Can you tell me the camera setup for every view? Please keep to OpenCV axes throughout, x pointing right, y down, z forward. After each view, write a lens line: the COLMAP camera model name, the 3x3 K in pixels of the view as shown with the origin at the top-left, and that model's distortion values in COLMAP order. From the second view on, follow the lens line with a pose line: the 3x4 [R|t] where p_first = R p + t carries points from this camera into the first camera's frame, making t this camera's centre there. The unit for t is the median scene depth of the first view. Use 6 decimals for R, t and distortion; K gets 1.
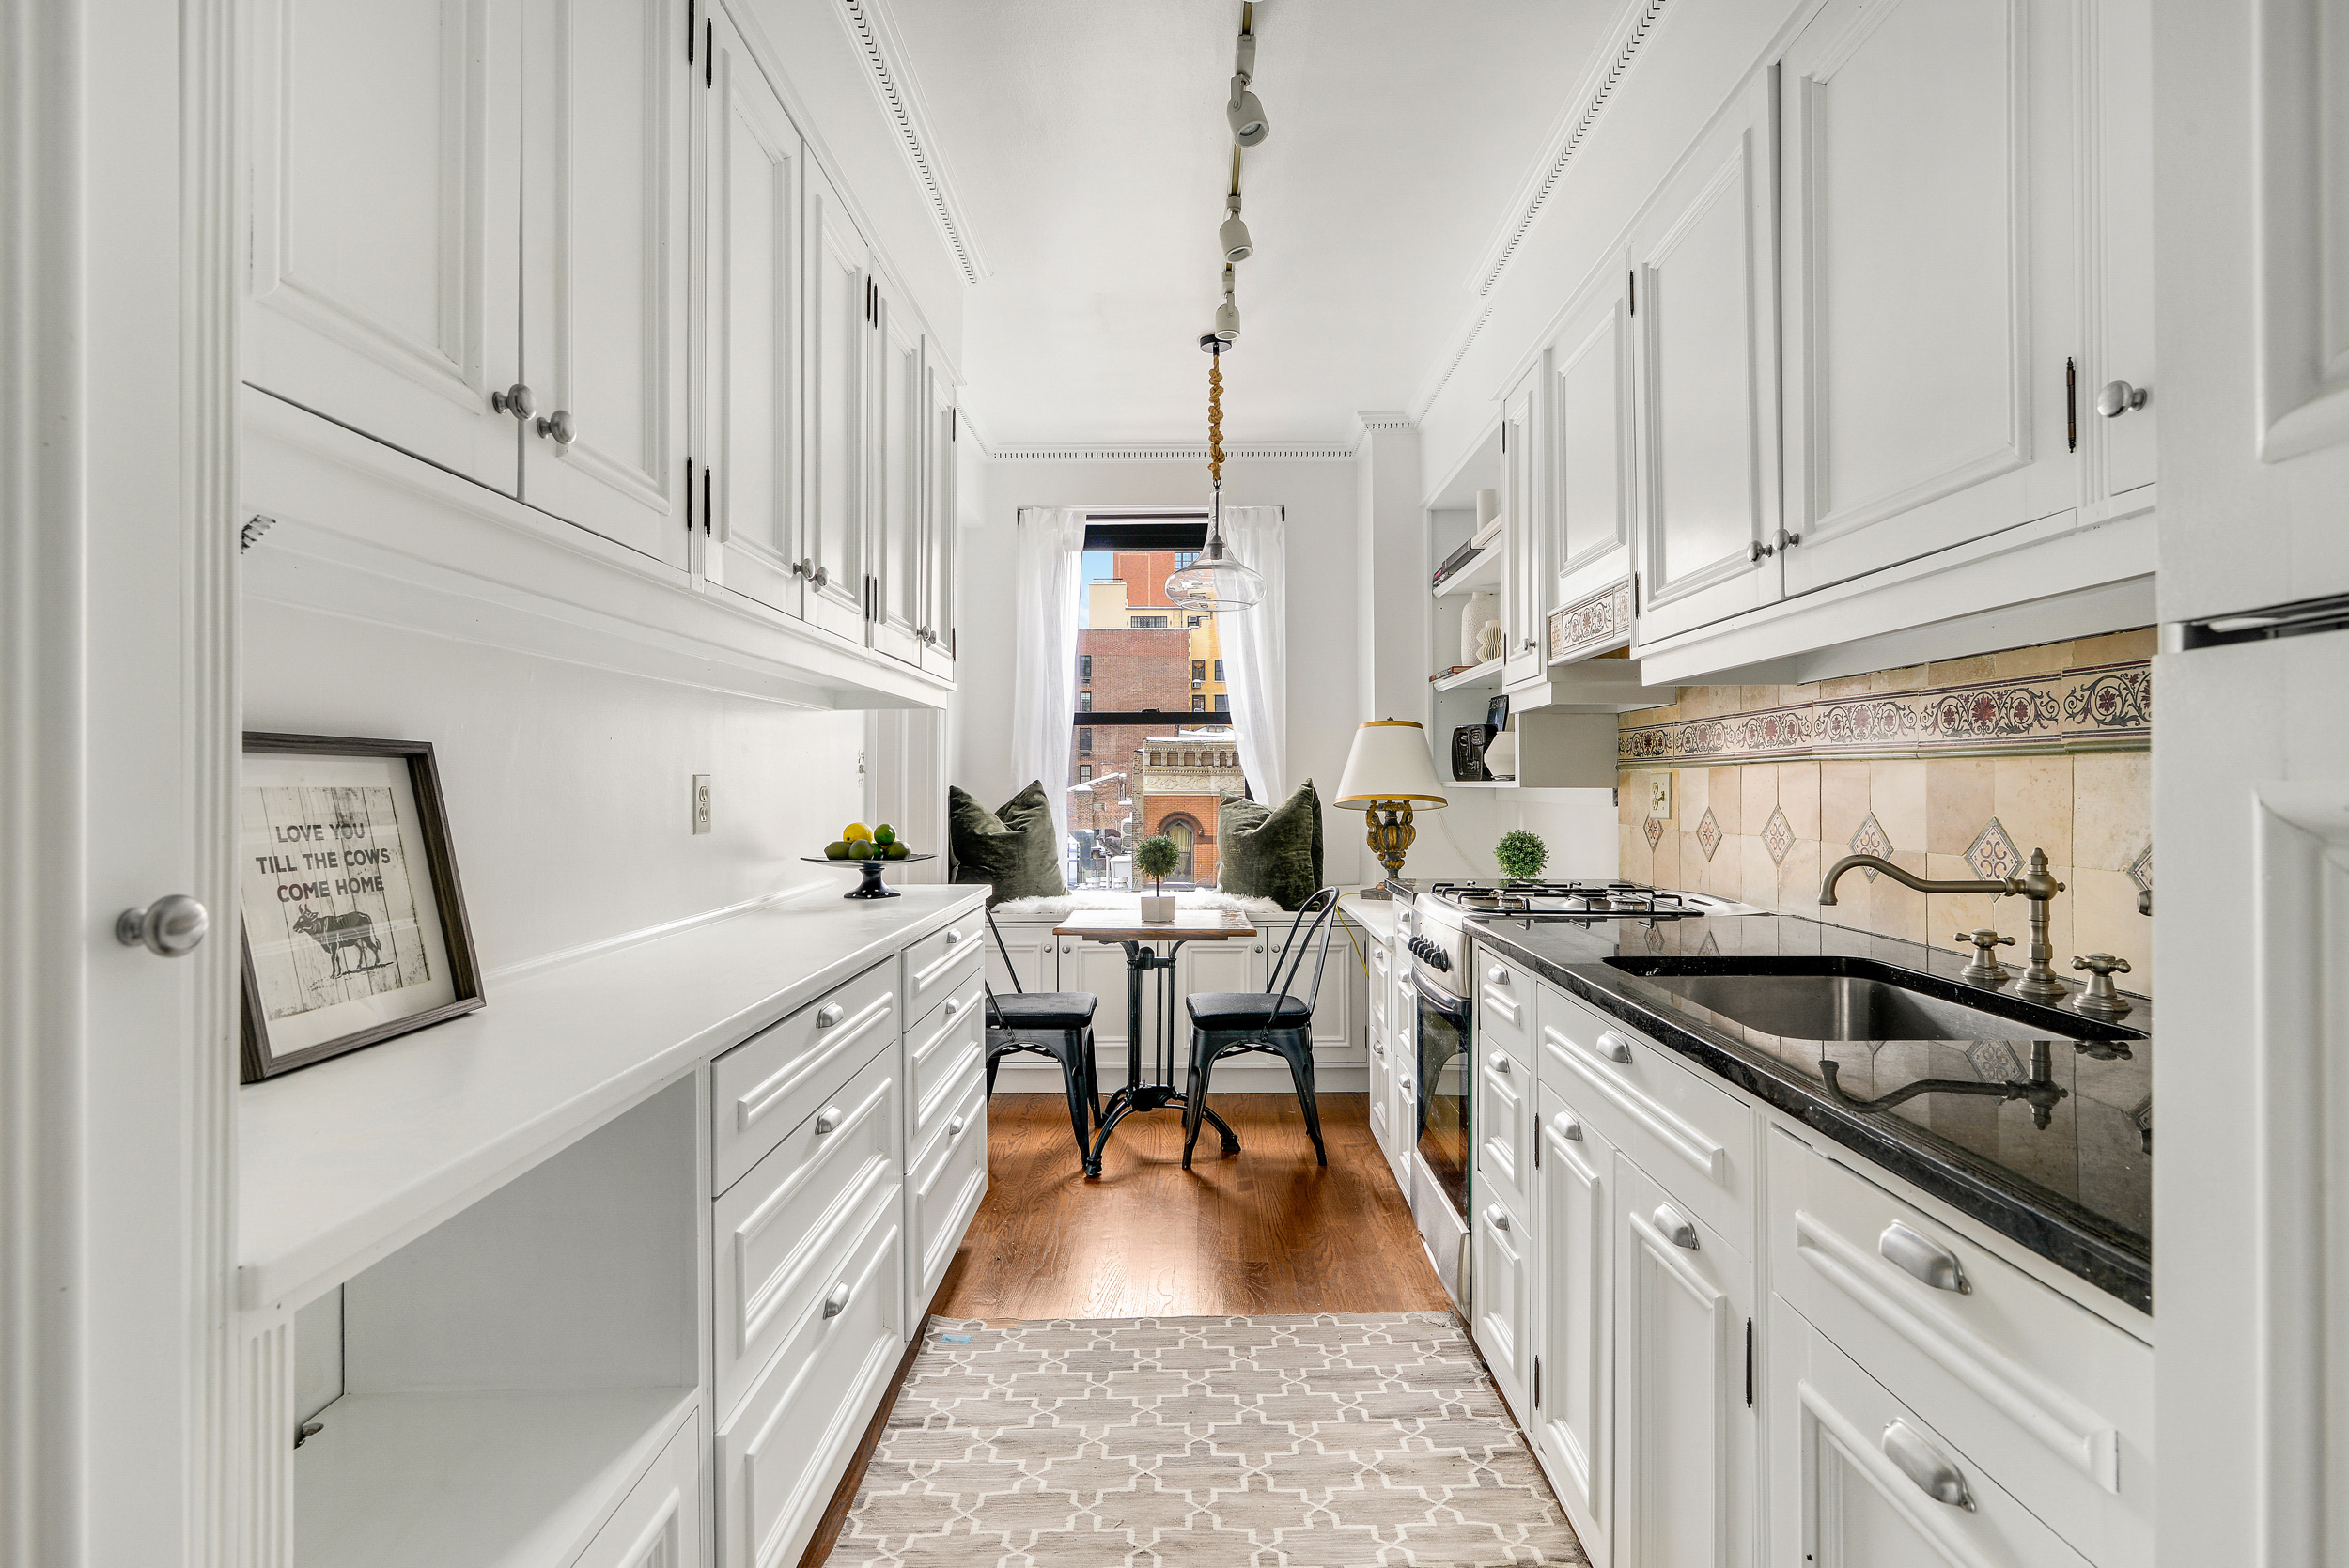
lens RADIAL K [[1110.9, 0, 1173.5], [0, 1110.9, 655.2], [0, 0, 1]] dist [-0.128789, -0.000129]
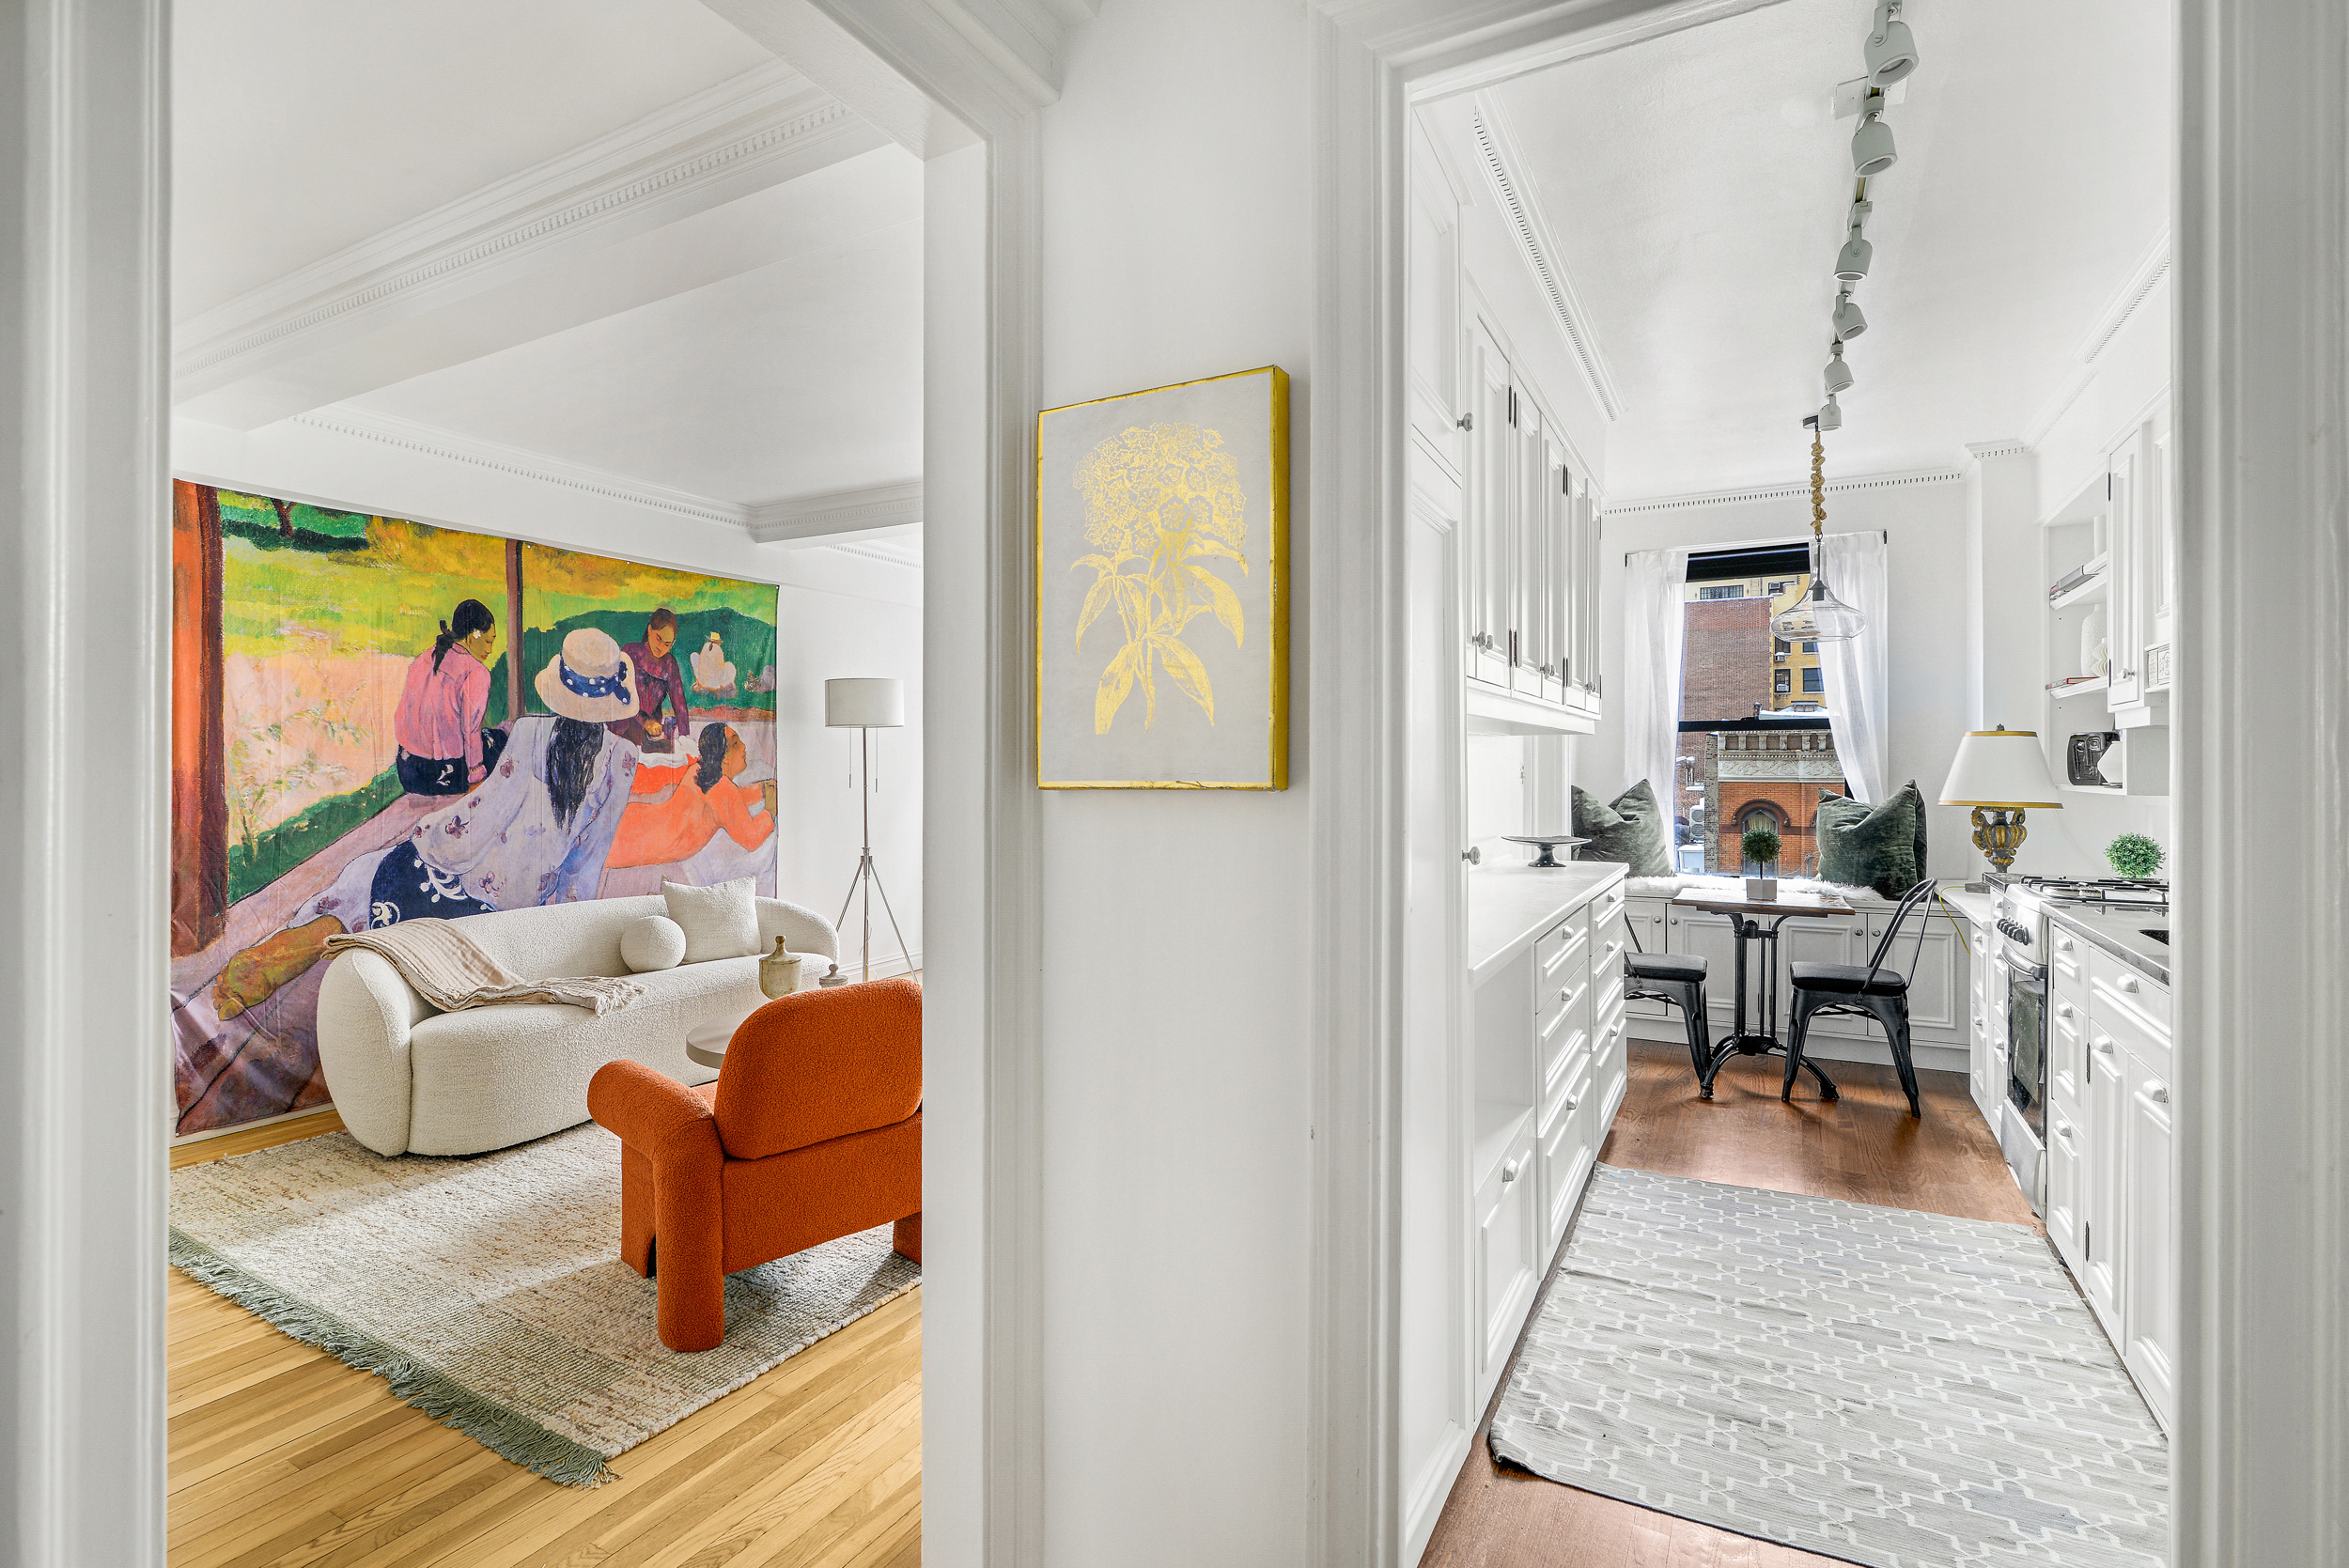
lens RADIAL K [[1132.6, 0, 1183.9], [0, 1132.6, 755.2], [0, 0, 1]] dist [-0.003180, -0.018866]
pose [[0.894559, -0.003581, -0.446935, -0.028683], [0.050766, 0.994311, 0.093643, -0.068794], [0.444057, -0.106458, 0.889651, -0.393874]]
